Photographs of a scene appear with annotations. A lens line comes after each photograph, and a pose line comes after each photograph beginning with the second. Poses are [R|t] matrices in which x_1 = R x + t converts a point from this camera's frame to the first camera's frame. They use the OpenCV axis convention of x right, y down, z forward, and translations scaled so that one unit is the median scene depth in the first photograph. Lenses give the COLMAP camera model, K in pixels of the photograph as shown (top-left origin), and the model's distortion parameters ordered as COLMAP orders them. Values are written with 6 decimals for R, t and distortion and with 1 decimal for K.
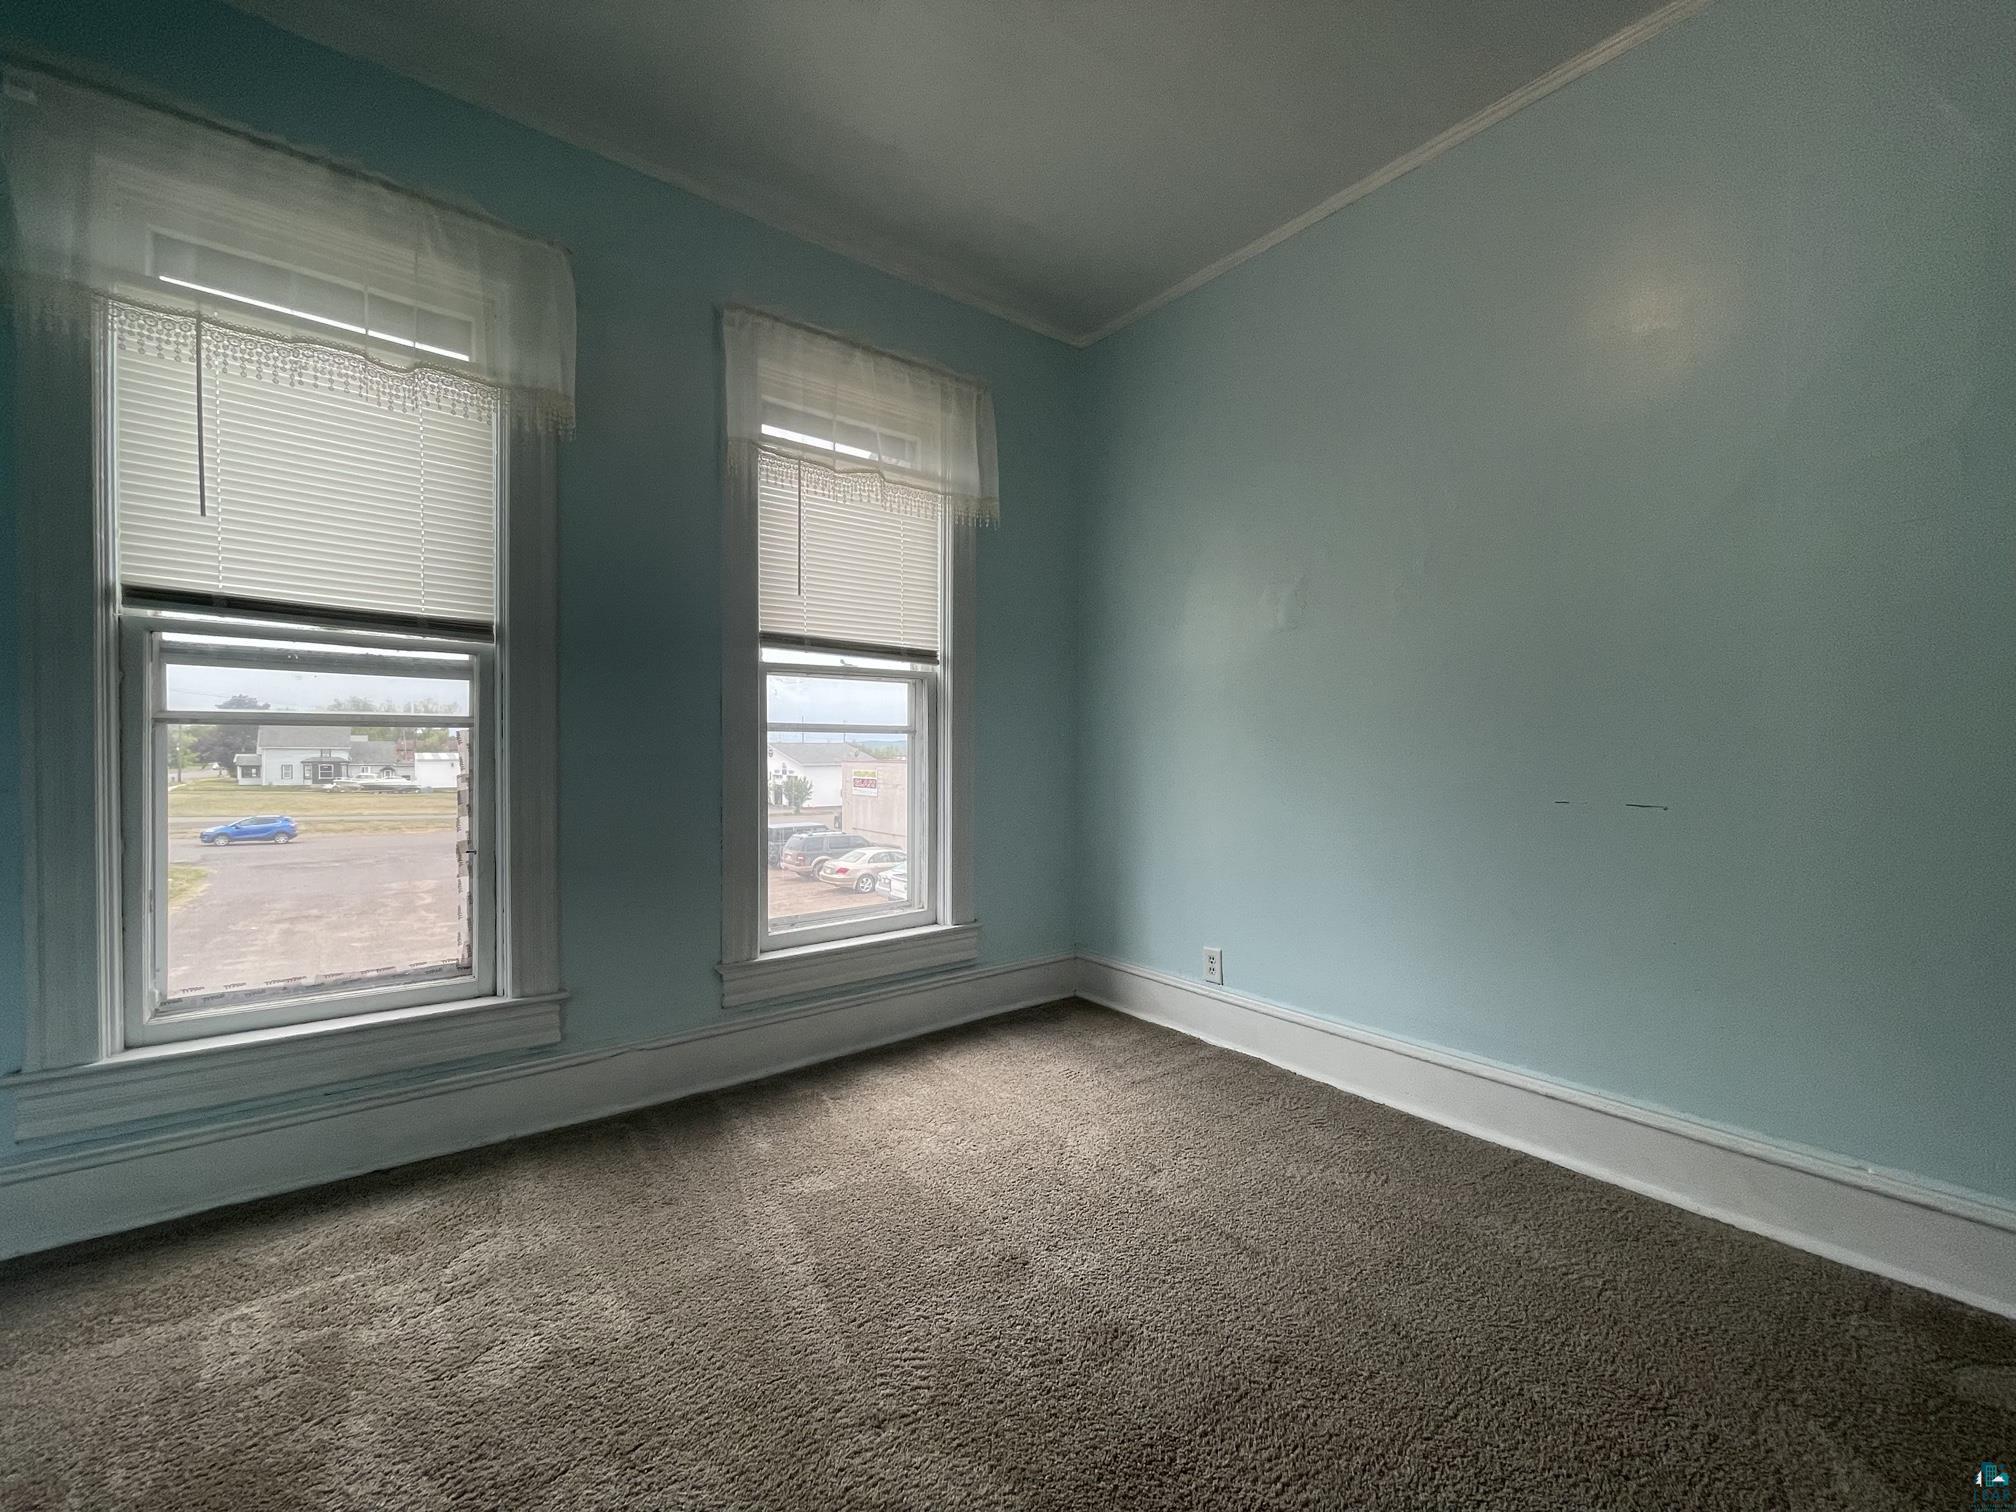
lens RADIAL K [[819.5, 0, 1000.1], [0, 819.5, 759.1], [0, 0, 1]] dist [-0.002388, 0.000102]
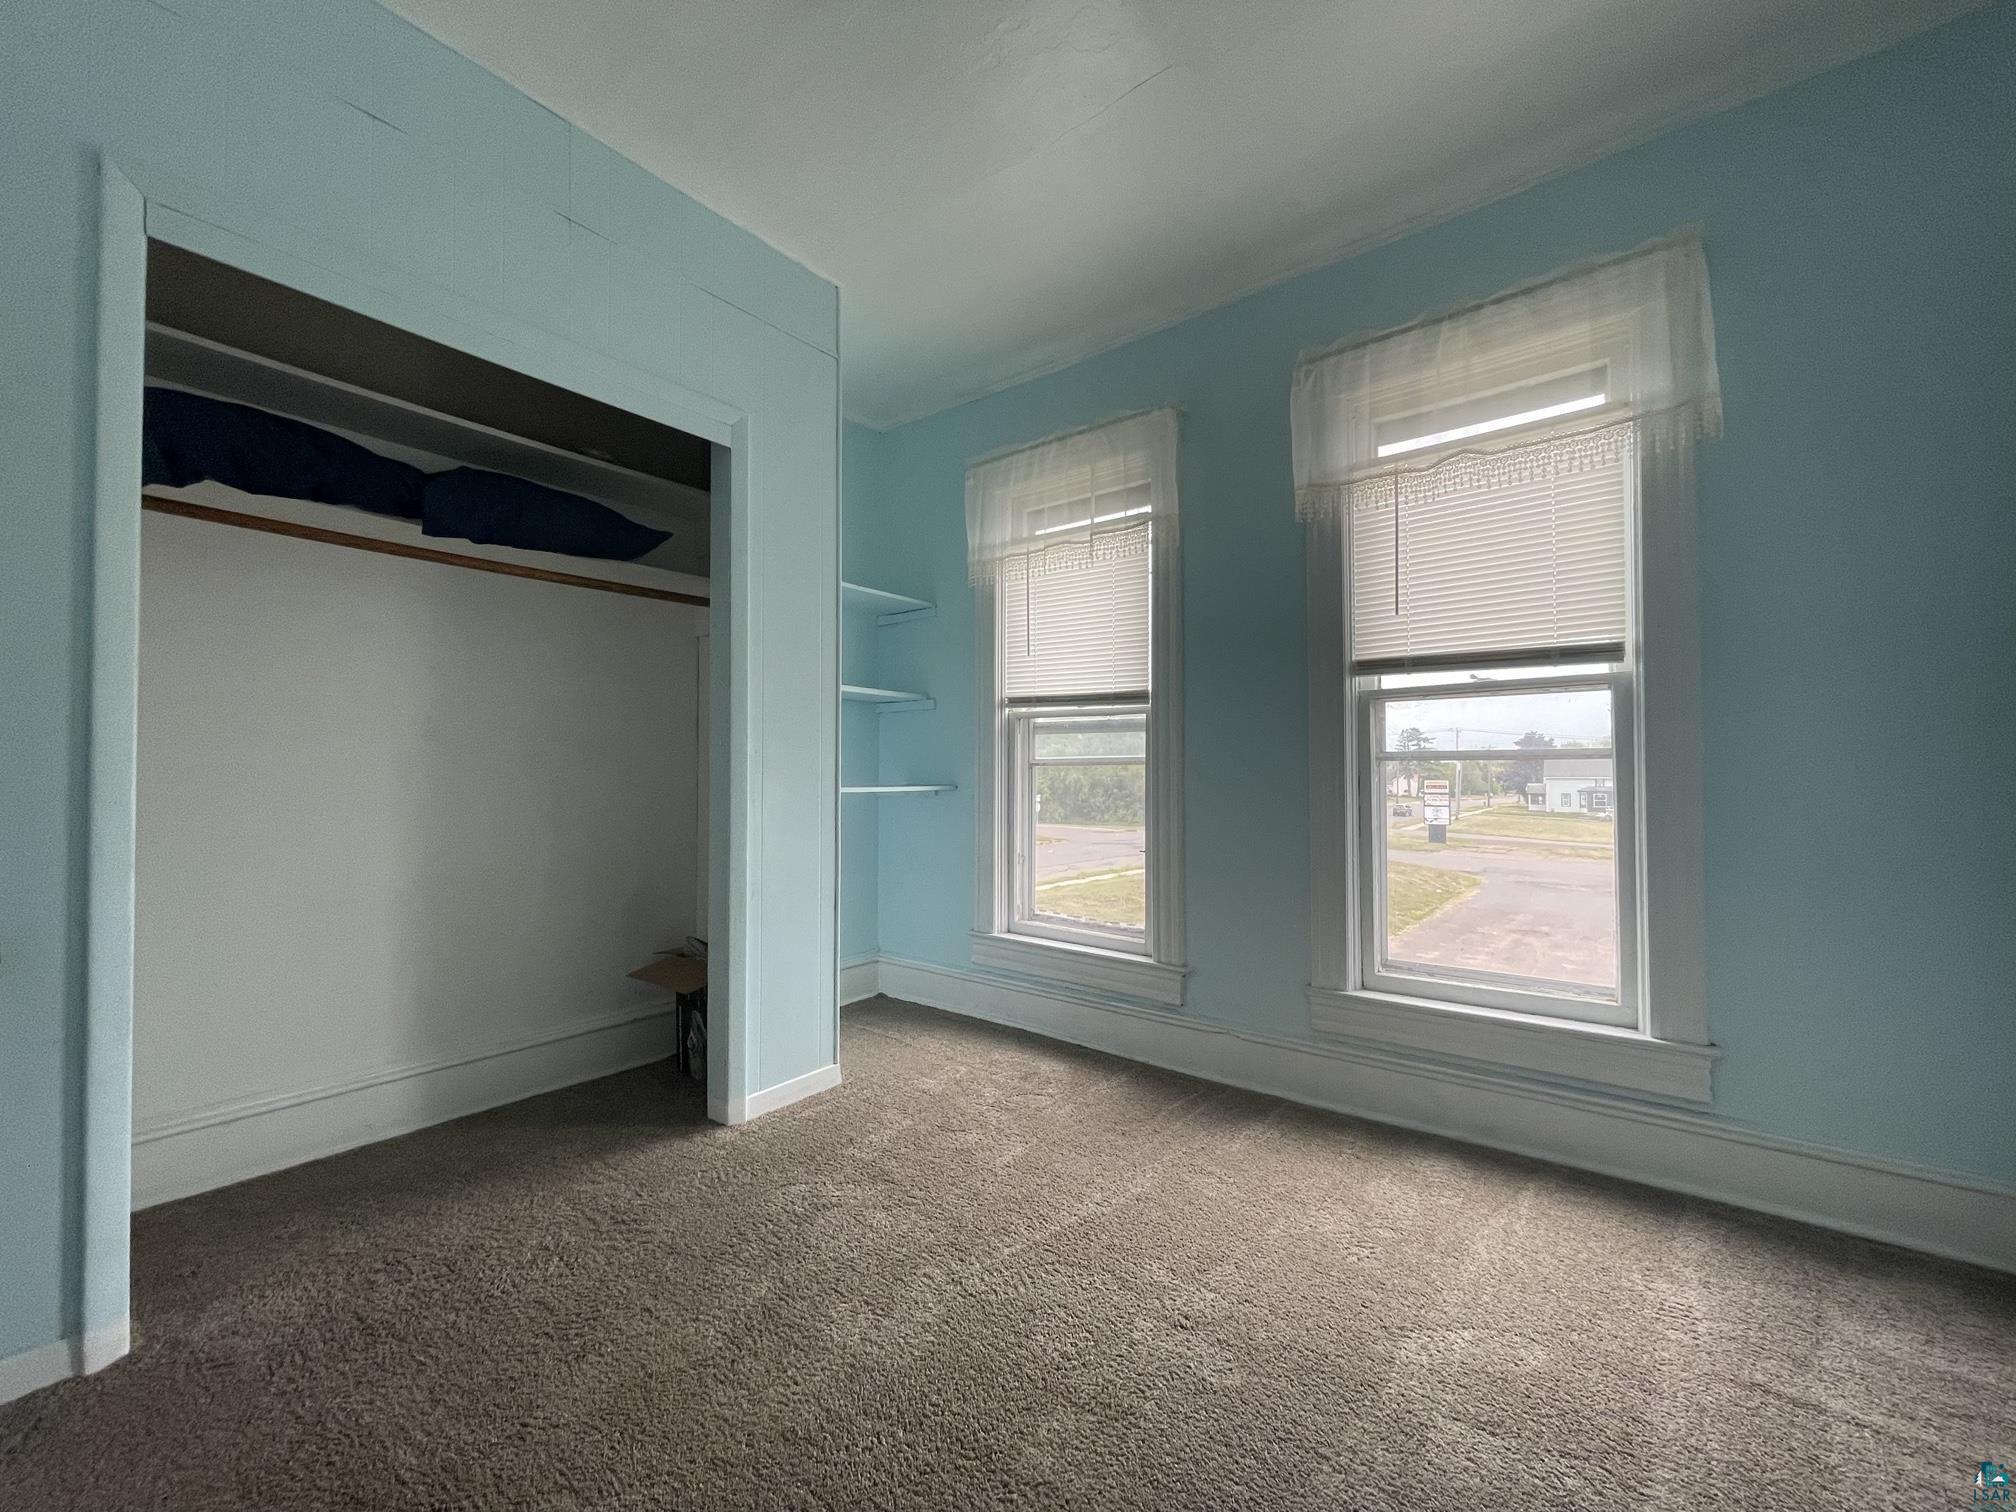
lens RADIAL K [[819.5, 0, 997.4], [0, 819.5, 758.3], [0, 0, 1]] dist [-0.002388, 0.000102]
pose [[0.218229, -0.025957, -0.975552, 0.529283], [-0.010728, 0.999522, -0.028995, -0.004579], [0.975839, 0.016793, 0.217847, 0.333797]]
